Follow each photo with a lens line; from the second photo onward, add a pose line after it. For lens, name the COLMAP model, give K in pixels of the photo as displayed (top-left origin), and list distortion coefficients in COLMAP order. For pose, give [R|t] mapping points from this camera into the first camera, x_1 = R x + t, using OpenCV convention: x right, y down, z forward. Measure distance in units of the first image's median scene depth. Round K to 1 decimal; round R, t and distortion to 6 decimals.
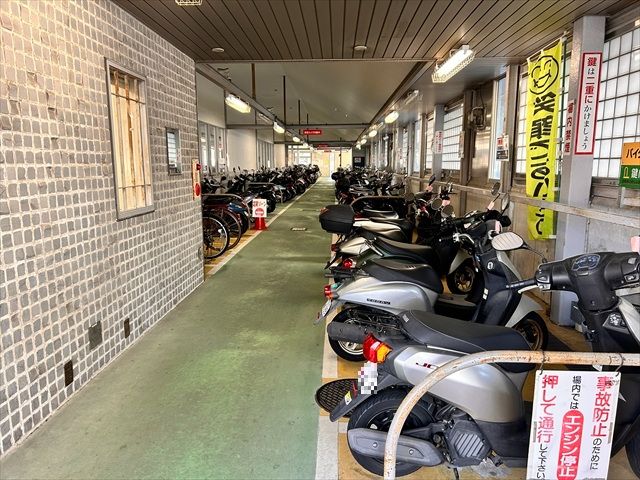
lens RADIAL K [[478.9, 0, 320.3], [0, 478.9, 240.2], [0, 0, 1]] dist [-0.006570, -0.003776]
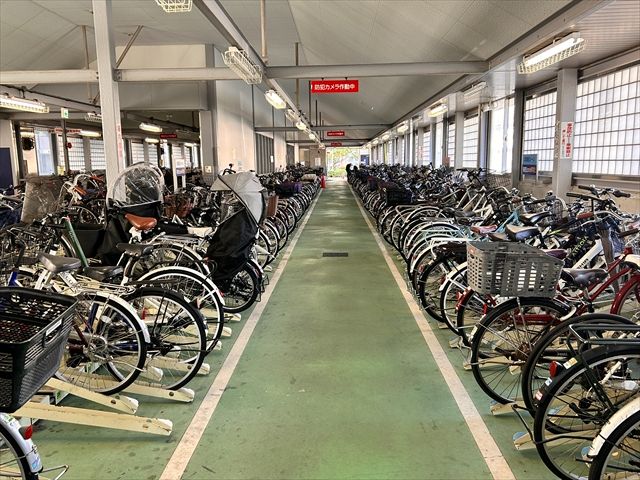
lens RADIAL K [[530.8, 0, 318.9], [0, 530.8, 241.8], [0, 0, 1]] dist [0.006216, 0.003395]
pose [[0.999851, -0.017287, 0.000223, -0.168425], [0.017288, 0.999808, -0.009276, 0.062956], [-0.000063, 0.009278, 0.999957, -0.488169]]
